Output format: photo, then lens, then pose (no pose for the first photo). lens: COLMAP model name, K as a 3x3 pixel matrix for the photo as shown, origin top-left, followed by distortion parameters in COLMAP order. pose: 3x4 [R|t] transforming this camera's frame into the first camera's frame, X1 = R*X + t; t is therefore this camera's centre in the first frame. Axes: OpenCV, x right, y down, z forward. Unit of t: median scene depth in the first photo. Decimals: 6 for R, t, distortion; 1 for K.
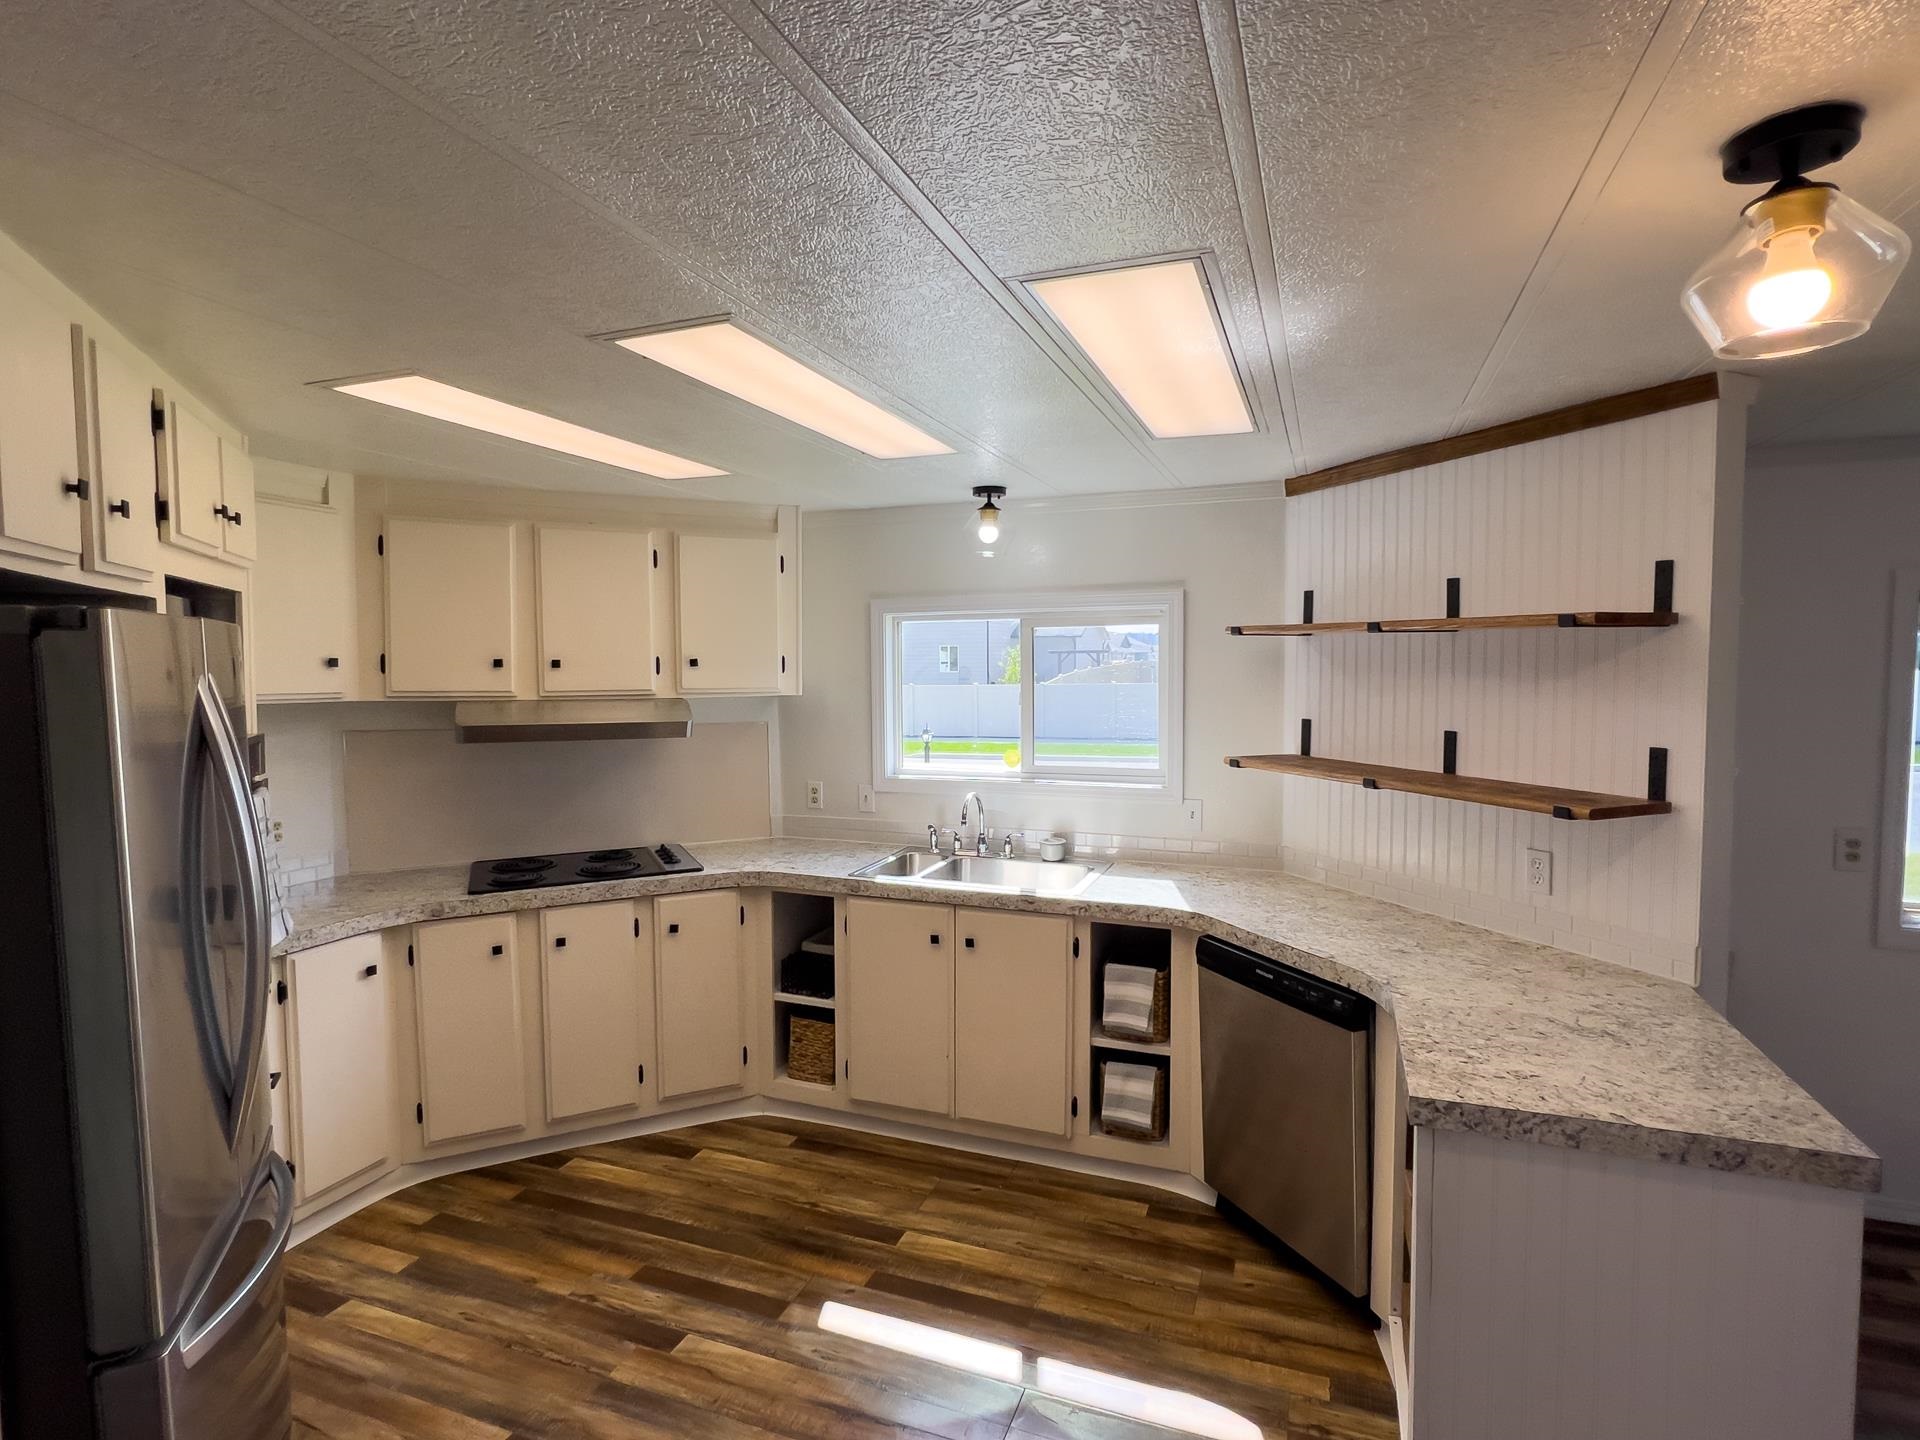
lens RADIAL K [[987.8, 0, 964.5], [0, 987.8, 720.4], [0, 0, 1]] dist [-0.002648, 0.000156]
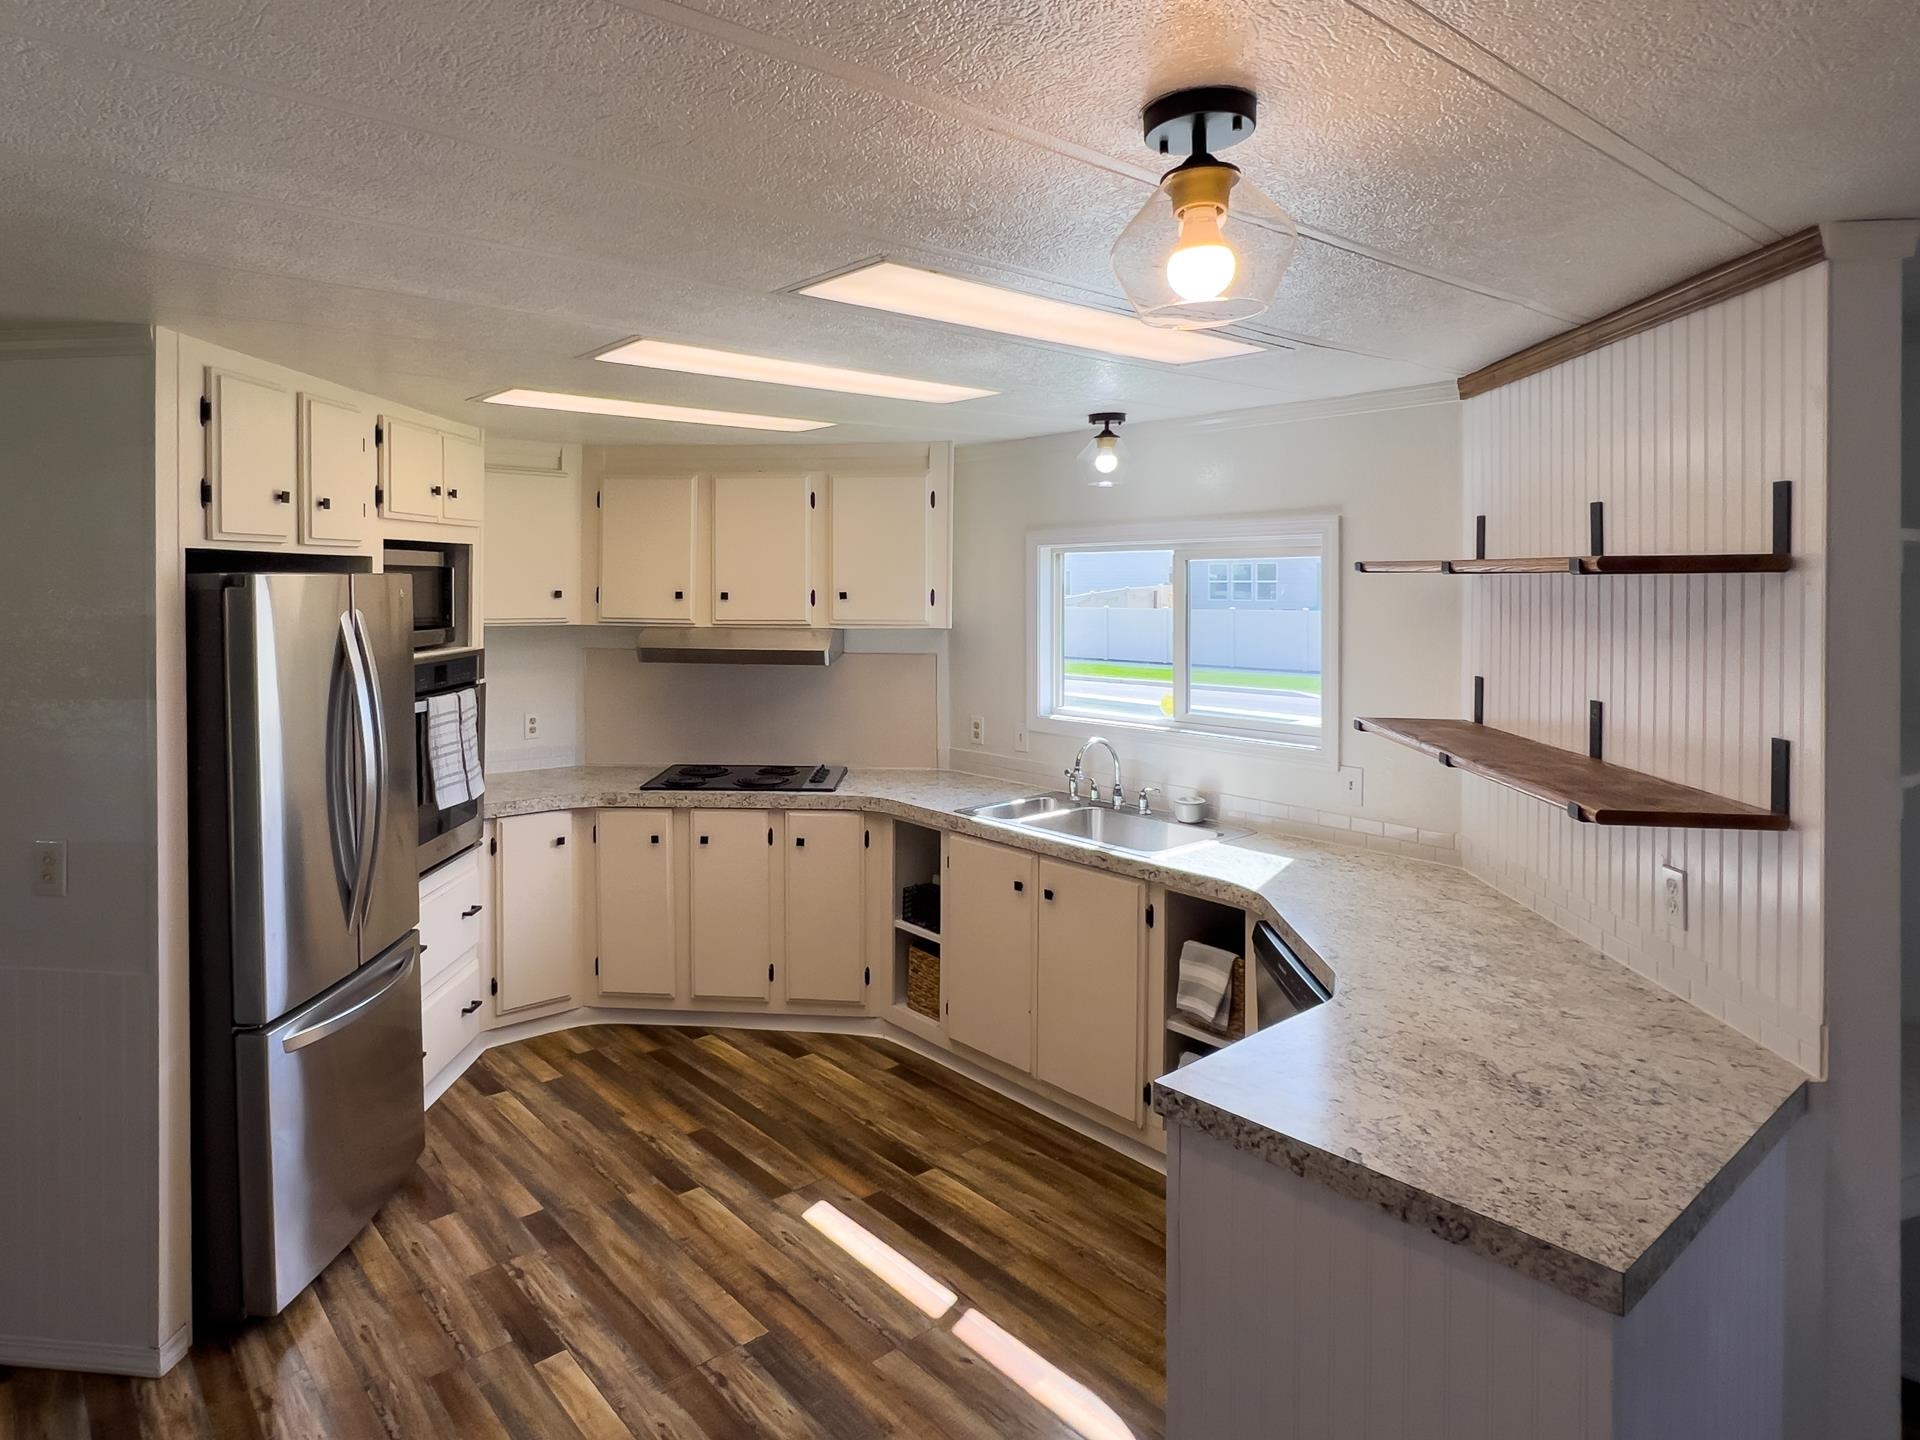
lens RADIAL K [[1156.6, 0, 858.4], [0, 1156.6, 598.2], [0, 0, 1]] dist [-0.003922, 0.000093]
pose [[0.852208, 0.013704, -0.523023, 0.450796], [-0.034903, 0.998919, -0.030697, -0.020500], [0.522037, 0.044415, 0.851765, -0.060770]]
